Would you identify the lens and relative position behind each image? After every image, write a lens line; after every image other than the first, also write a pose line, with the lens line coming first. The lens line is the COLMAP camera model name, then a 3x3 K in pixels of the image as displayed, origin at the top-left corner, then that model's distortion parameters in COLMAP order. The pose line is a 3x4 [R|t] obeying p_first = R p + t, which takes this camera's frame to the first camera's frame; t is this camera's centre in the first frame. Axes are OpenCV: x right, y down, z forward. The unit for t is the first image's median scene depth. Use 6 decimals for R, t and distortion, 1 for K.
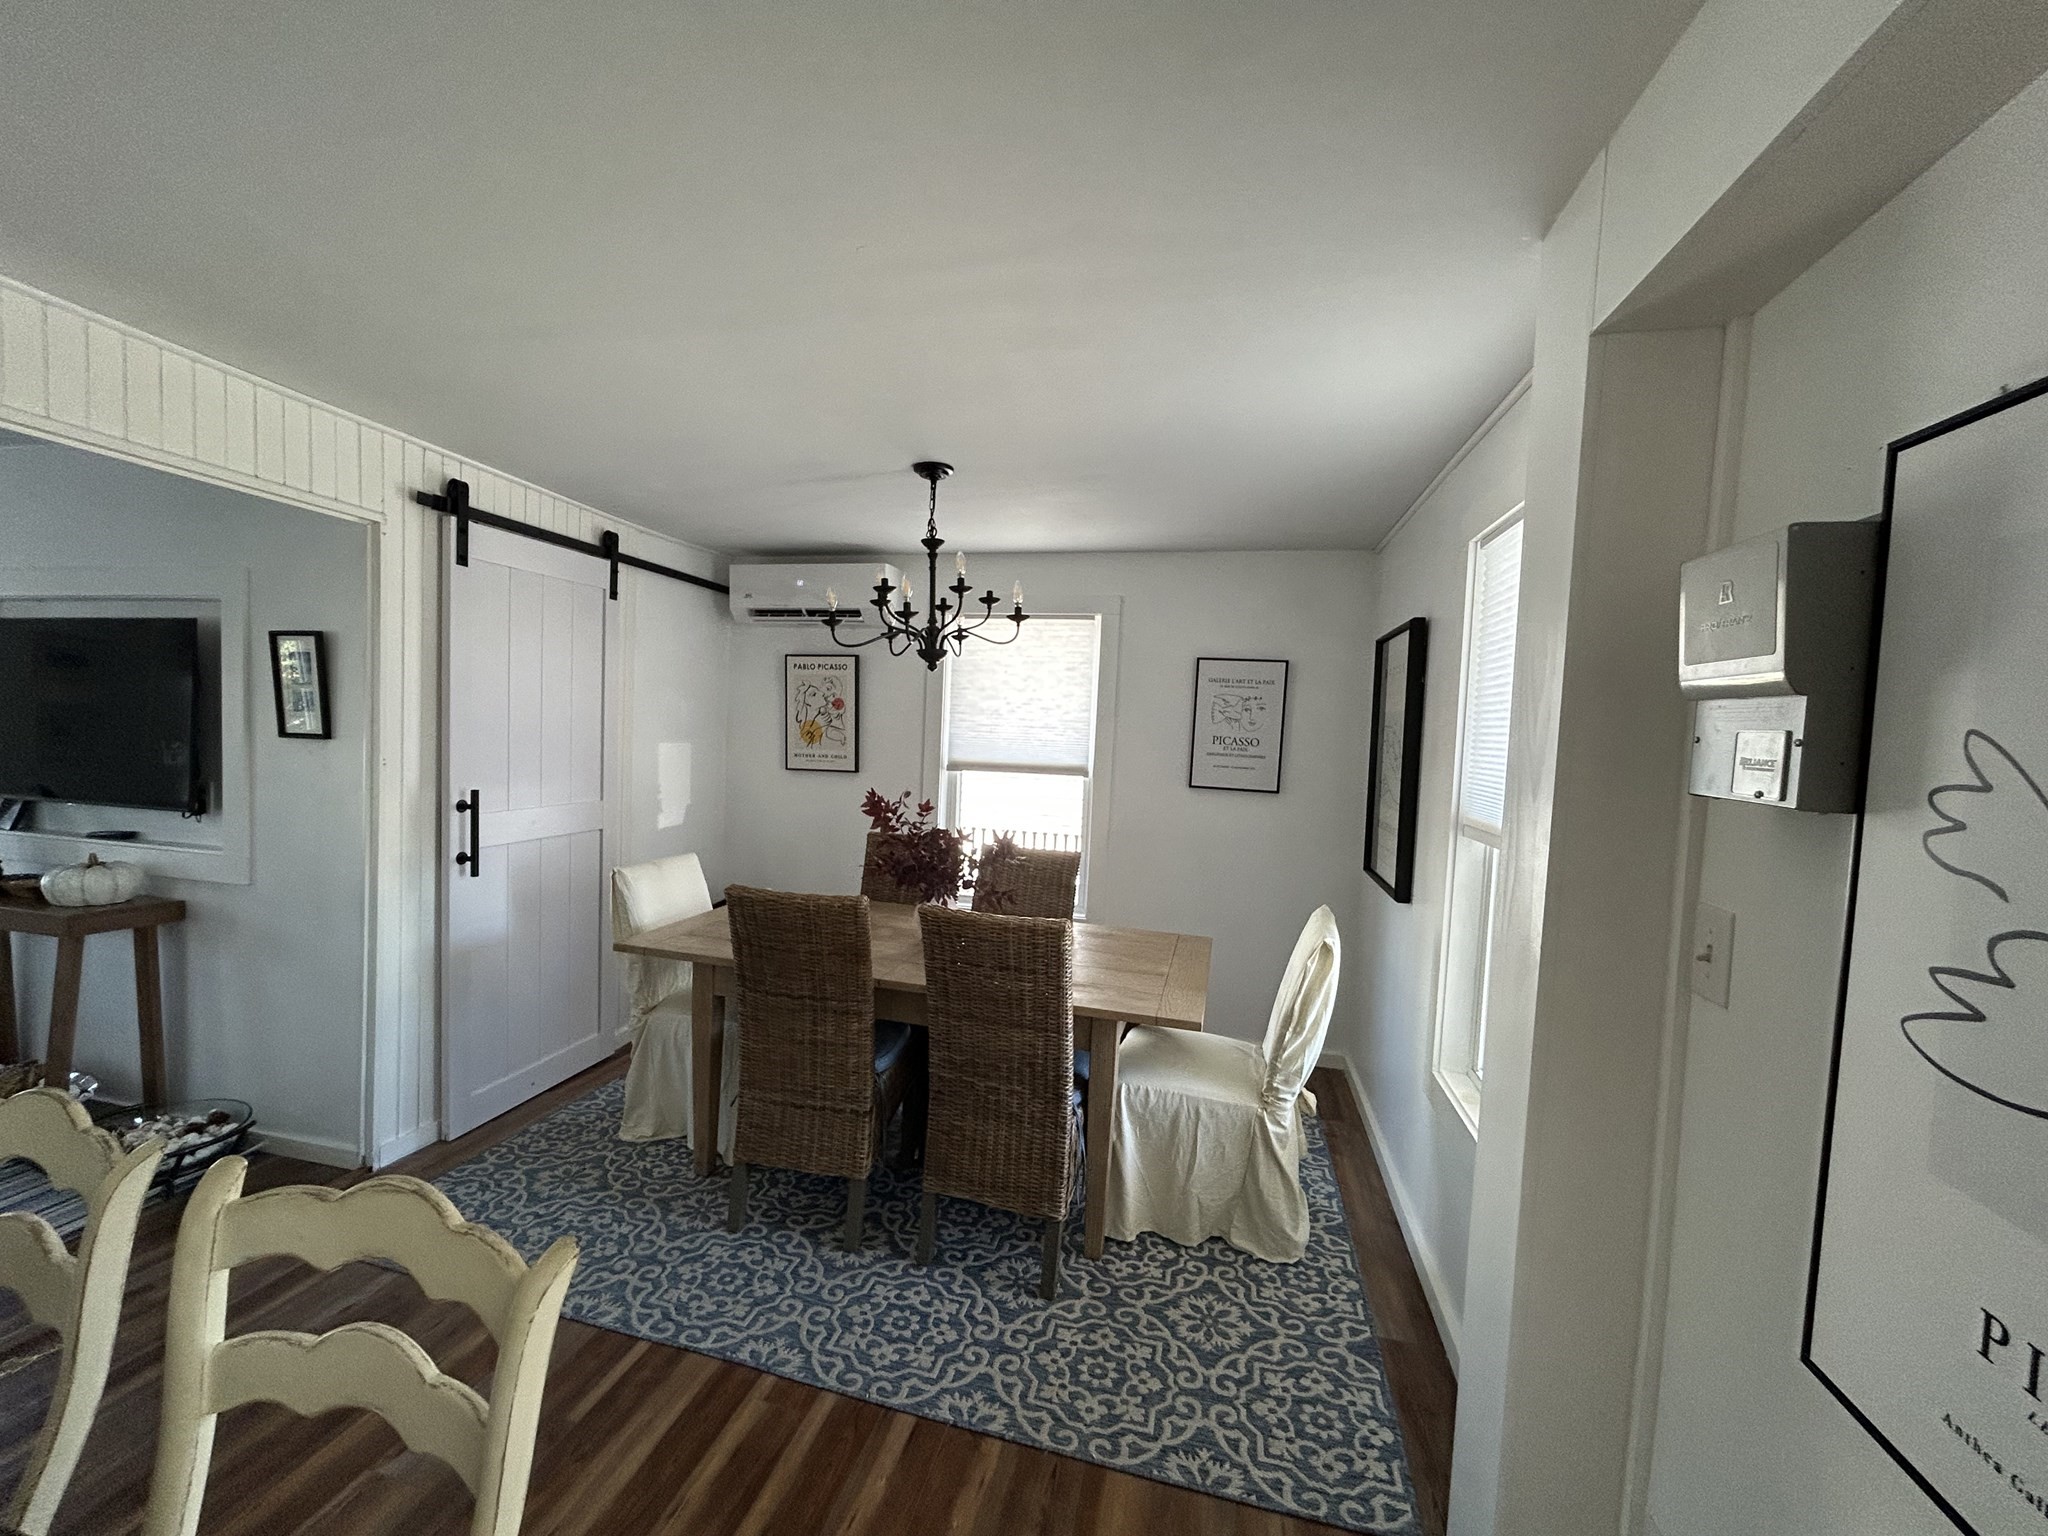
lens RADIAL K [[820.8, 0, 1024.0], [0, 820.8, 768.0], [0, 0, 1]] dist [-0.000500, -0.000750]
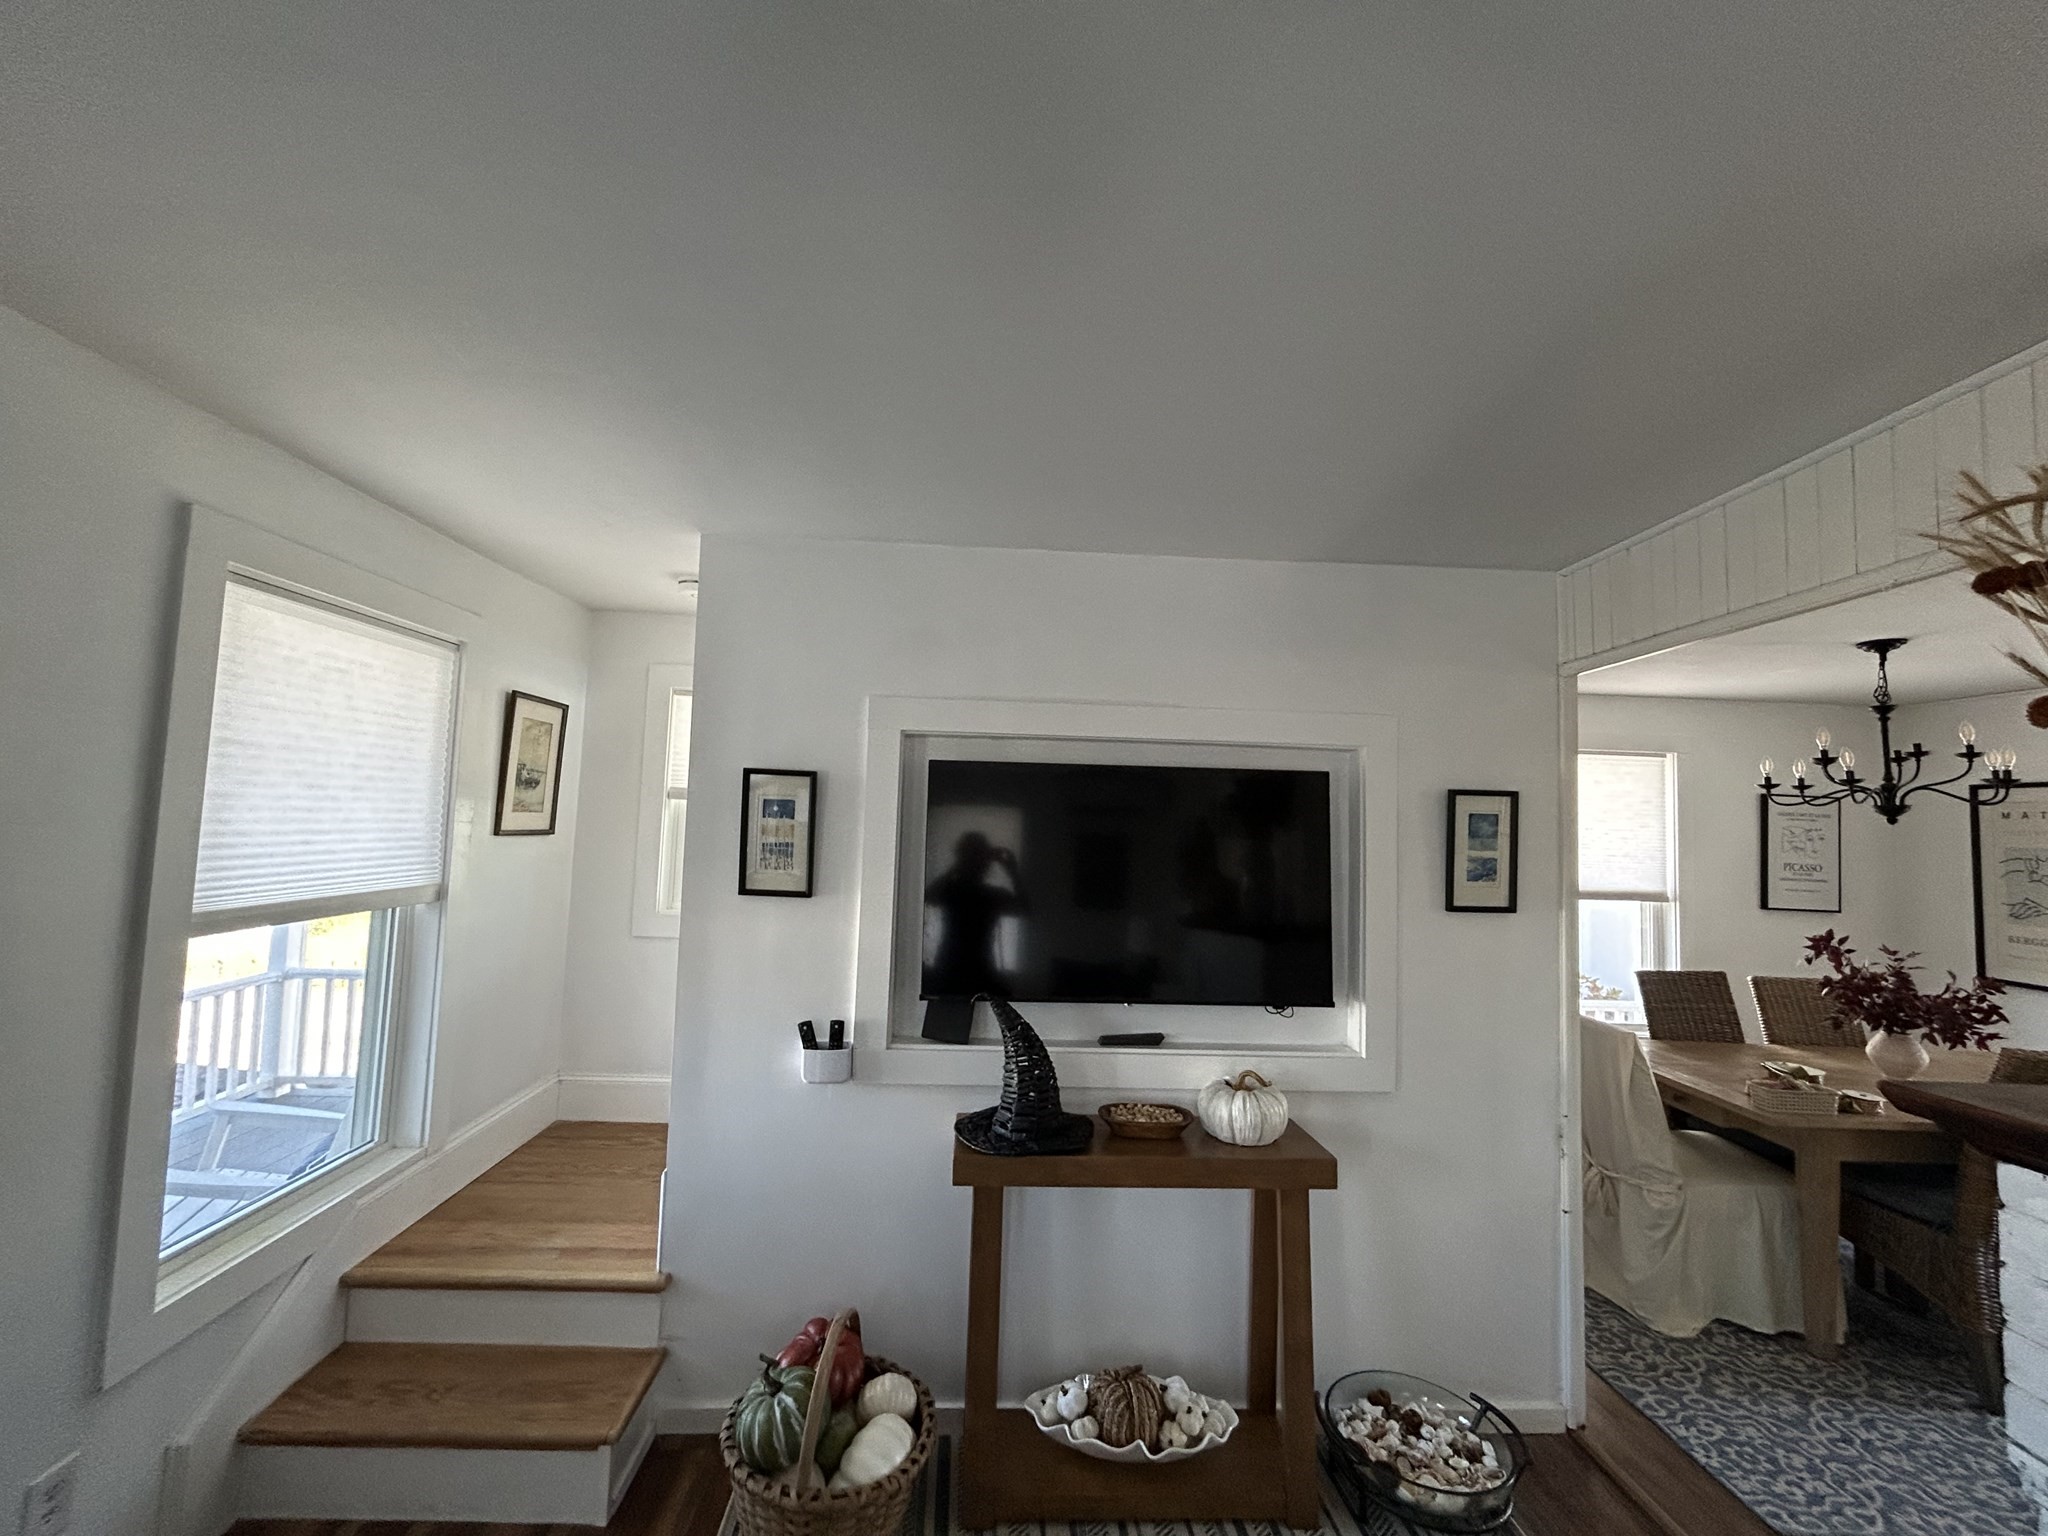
lens RADIAL K [[820.8, 0, 1024.0], [0, 820.8, 768.0], [0, 0, 1]] dist [-0.000500, -0.000750]
pose [[0.959732, 0.010070, 0.280736, -1.515939], [0.018503, 0.994921, -0.098946, -0.106716], [-0.280306, 0.100156, 0.954671, 0.277442]]
